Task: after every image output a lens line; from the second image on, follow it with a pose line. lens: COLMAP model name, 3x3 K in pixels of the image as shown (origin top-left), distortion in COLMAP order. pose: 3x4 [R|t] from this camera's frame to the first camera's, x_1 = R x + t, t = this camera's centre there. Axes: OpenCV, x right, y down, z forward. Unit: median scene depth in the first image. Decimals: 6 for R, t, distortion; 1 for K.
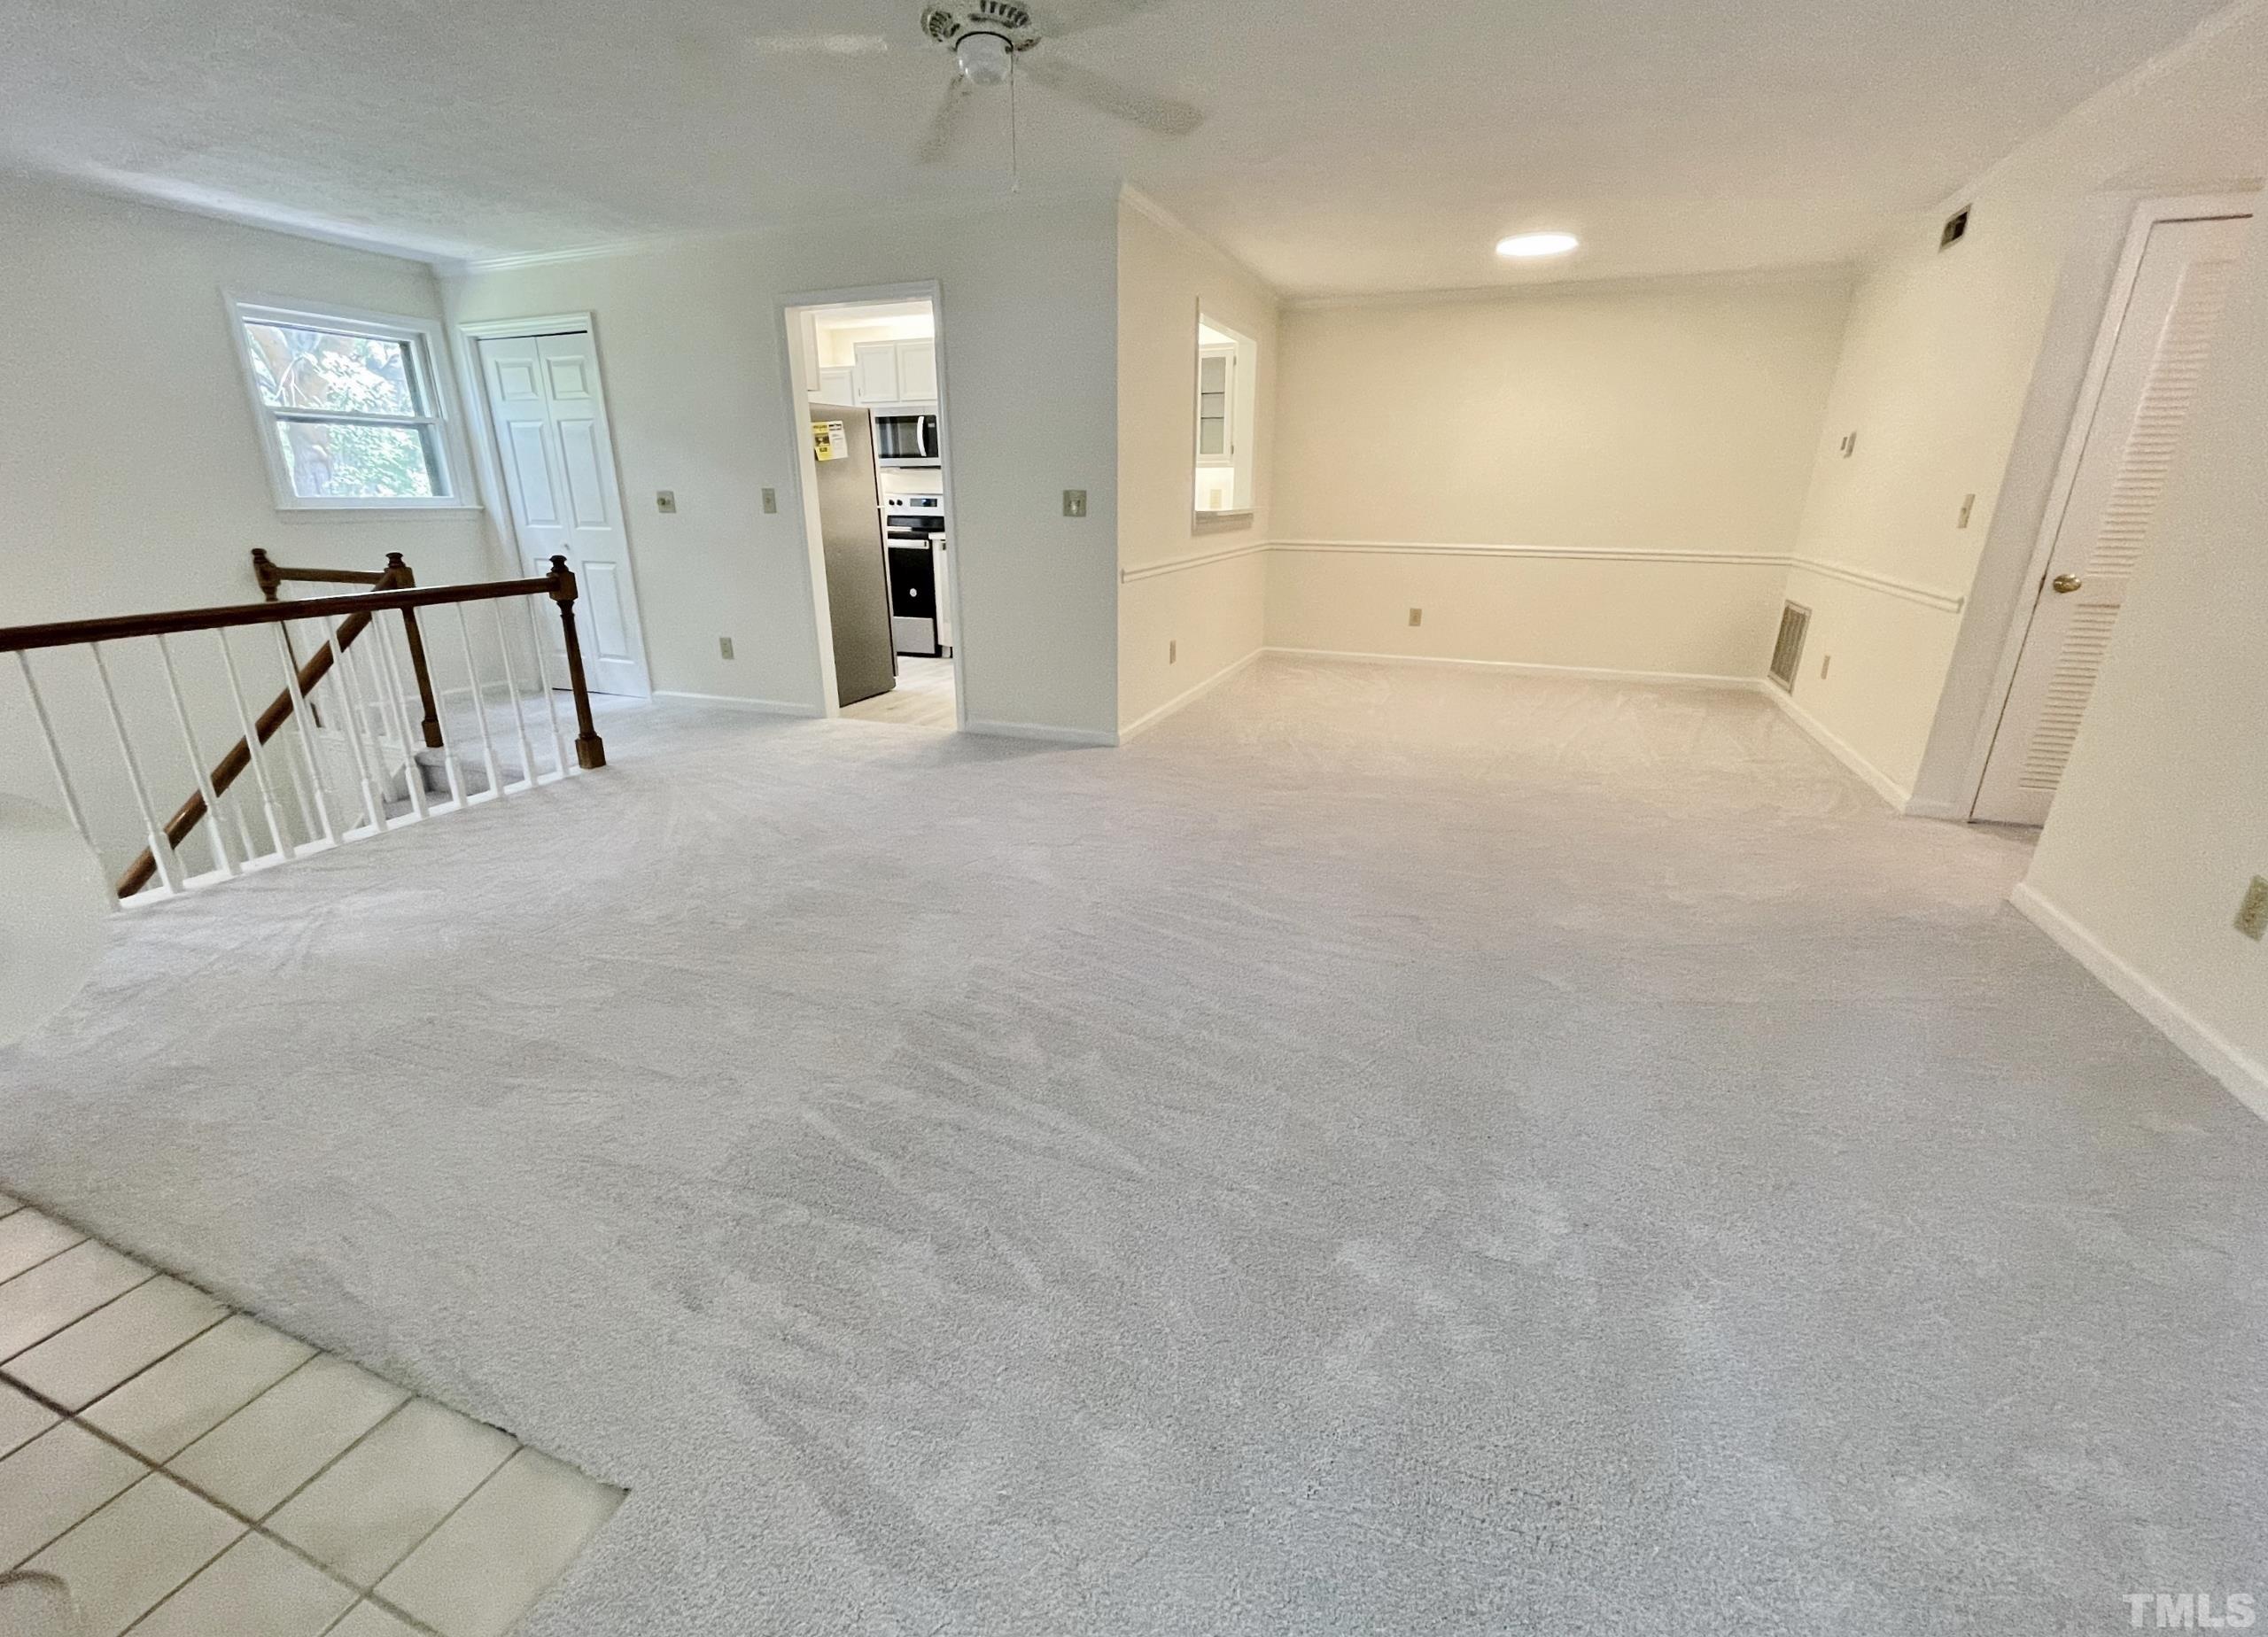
lens RADIAL K [[964.5, 0, 1125.4], [0, 964.5, 829.7], [0, 0, 1]] dist [-0.003467, -0.000444]
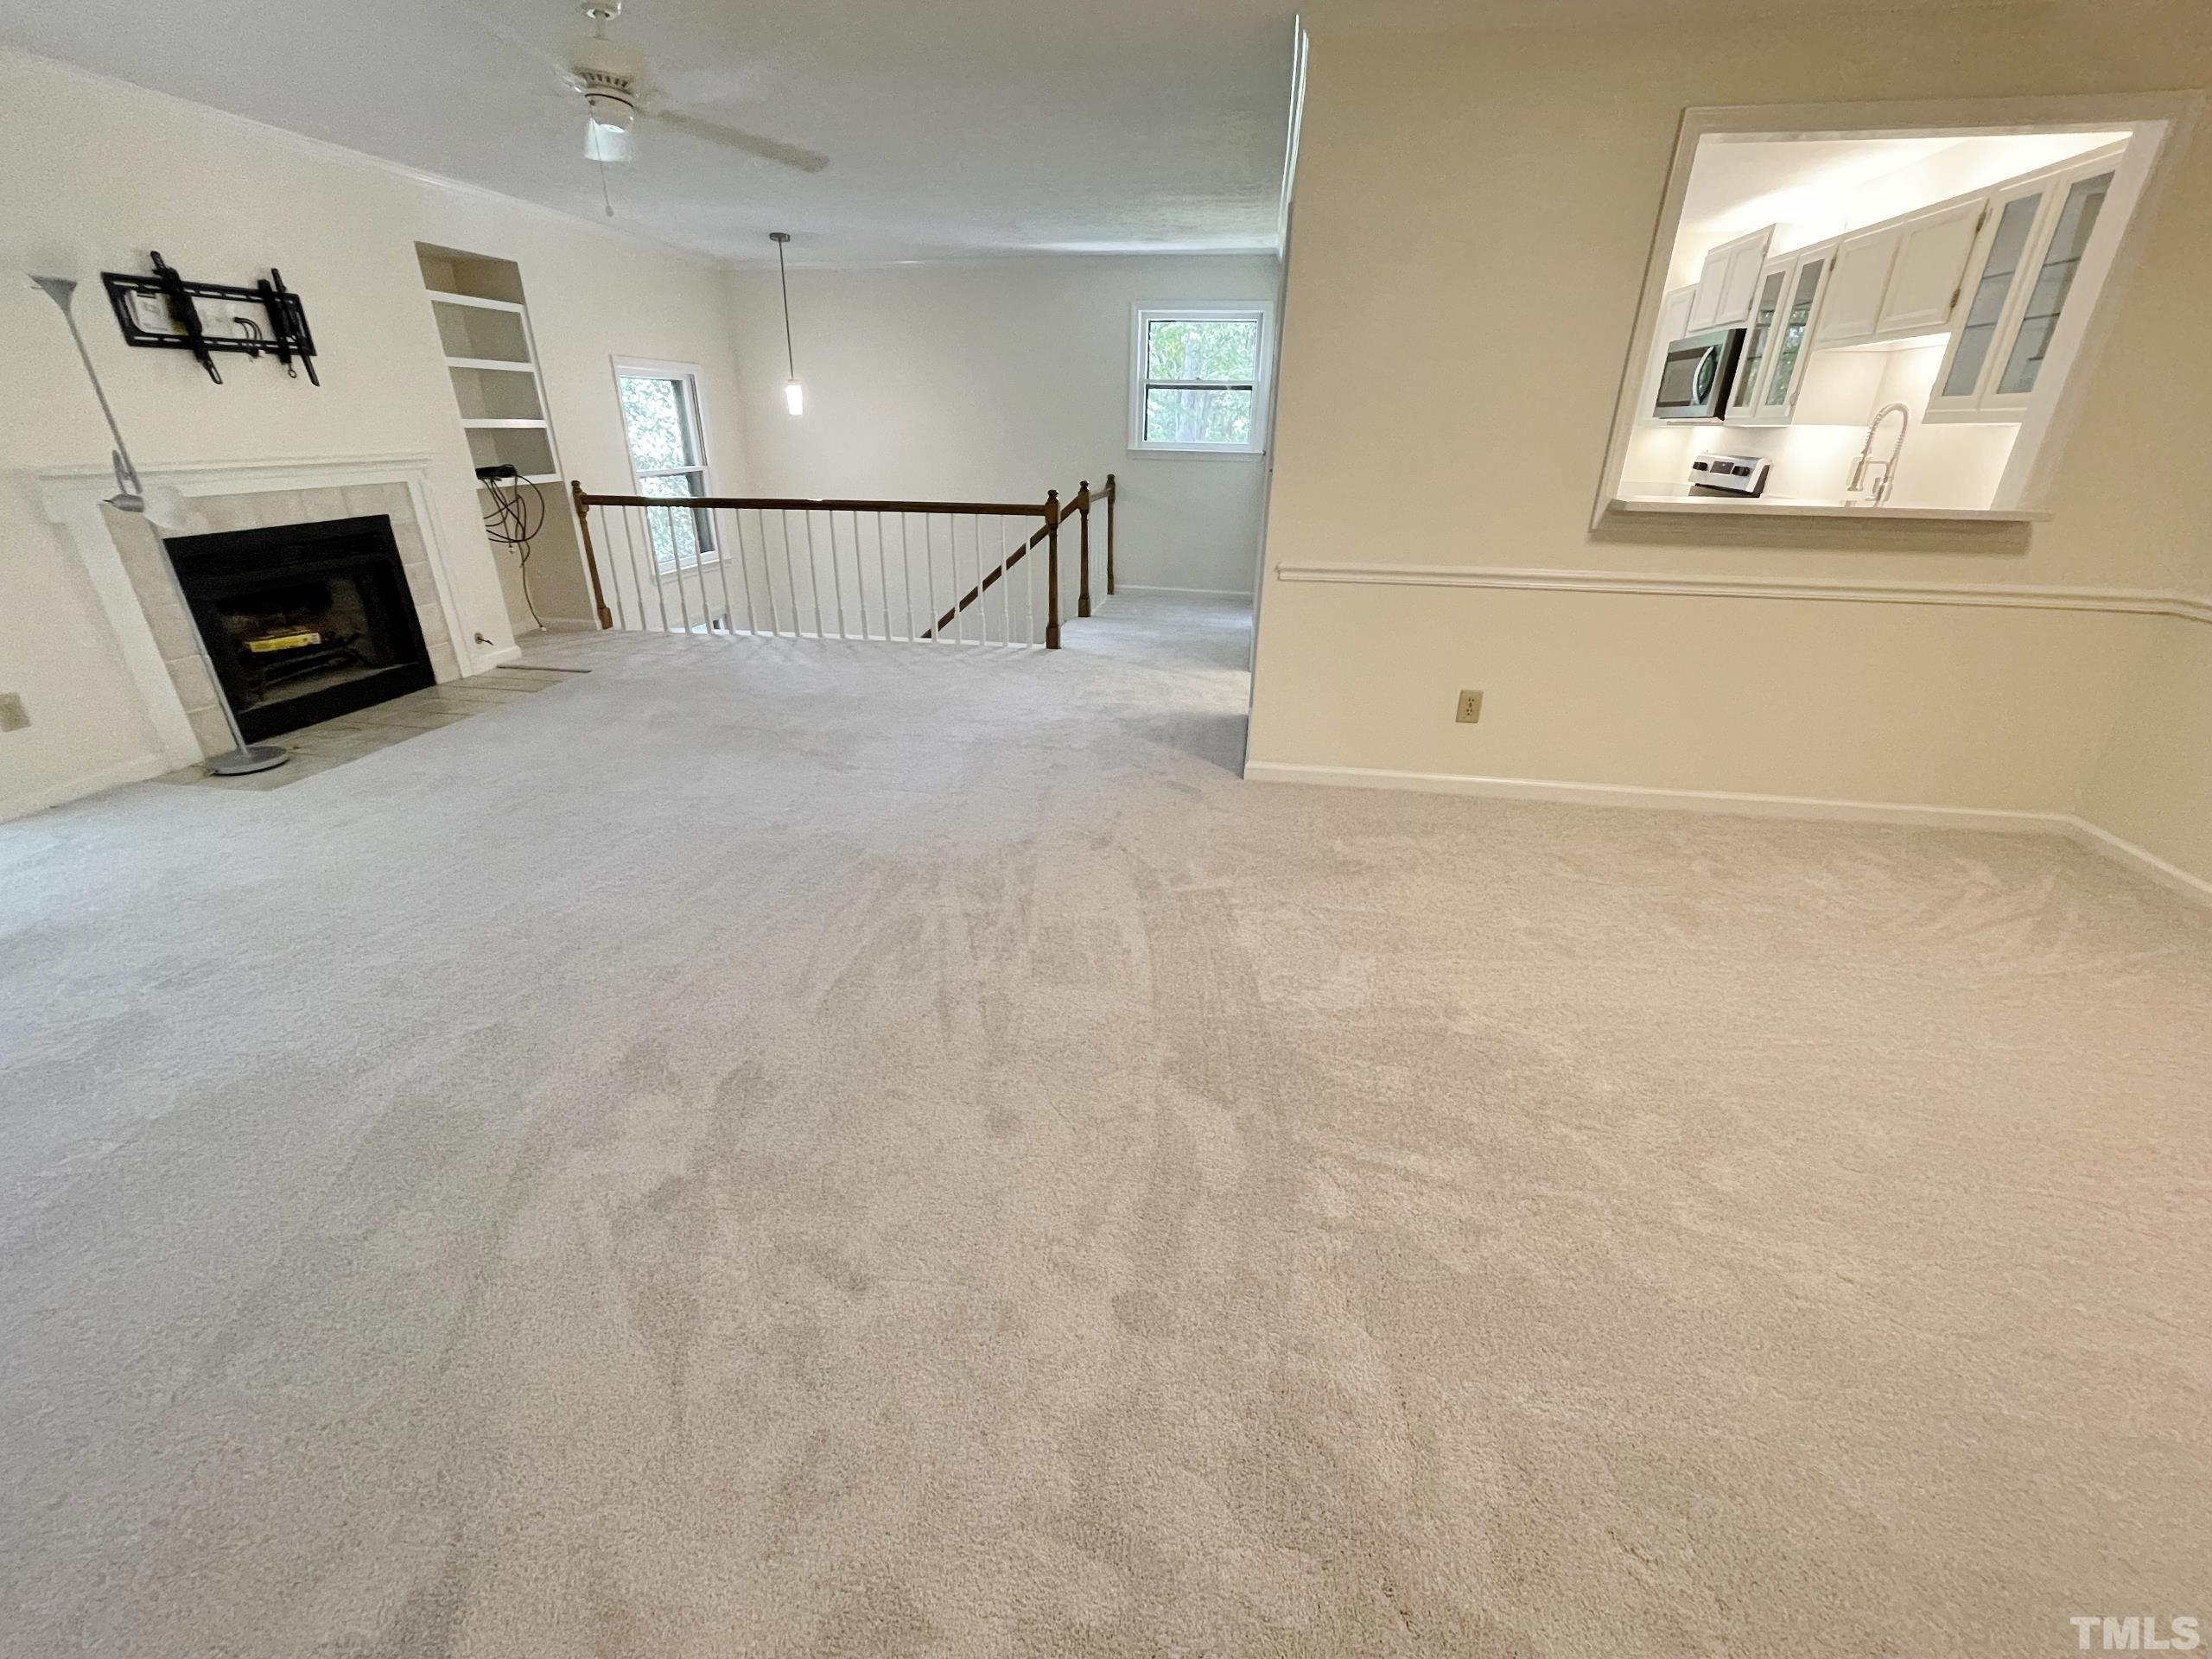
lens RADIAL K [[898.7, 0, 1104.5], [0, 898.7, 822.6], [0, 0, 1]] dist [-0.002995, 0.000570]
pose [[0.234577, 0.397901, -0.886932, 0.576049], [-0.333344, 0.889995, 0.311112, -0.220240], [0.913157, 0.222673, 0.341410, 0.566341]]
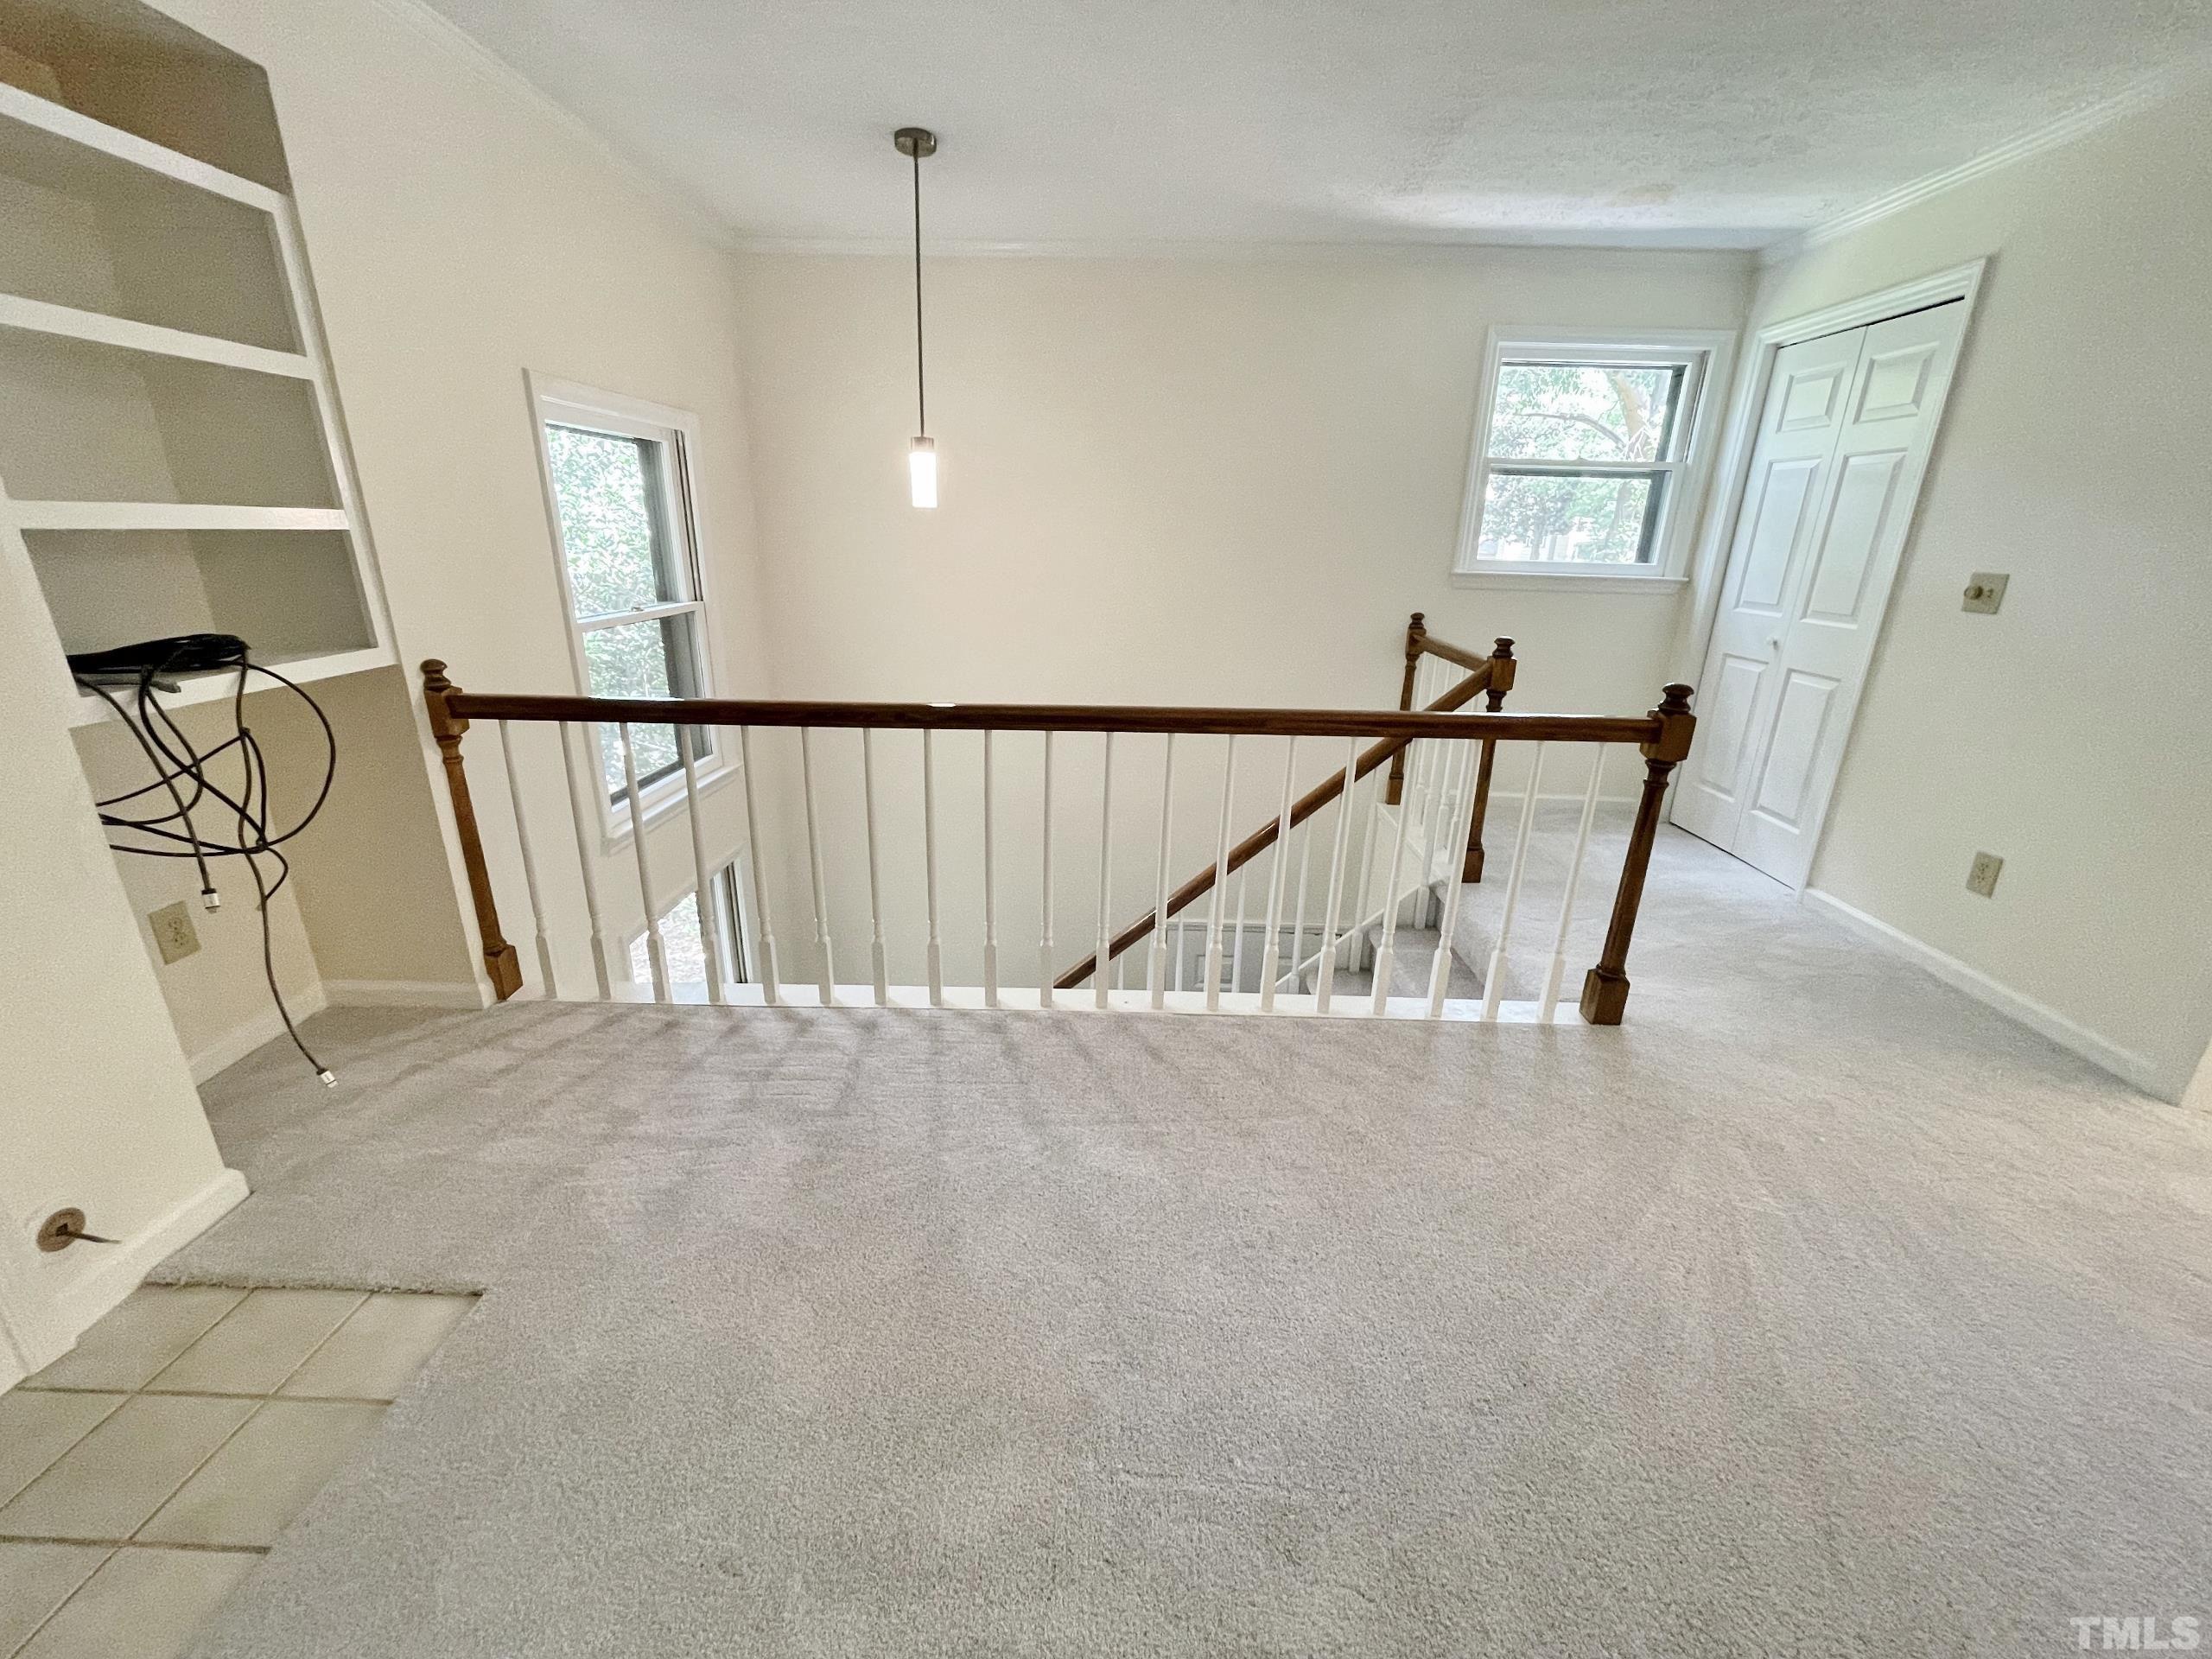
lens RADIAL K [[898.7, 0, 1110.2], [0, 898.7, 835.7], [0, 0, 1]] dist [-0.002995, 0.000570]
pose [[0.354106, 0.306147, -0.883676, -0.163428], [-0.327368, 0.925695, 0.189522, -0.148347], [0.876036, 0.222176, 0.428017, 0.383937]]
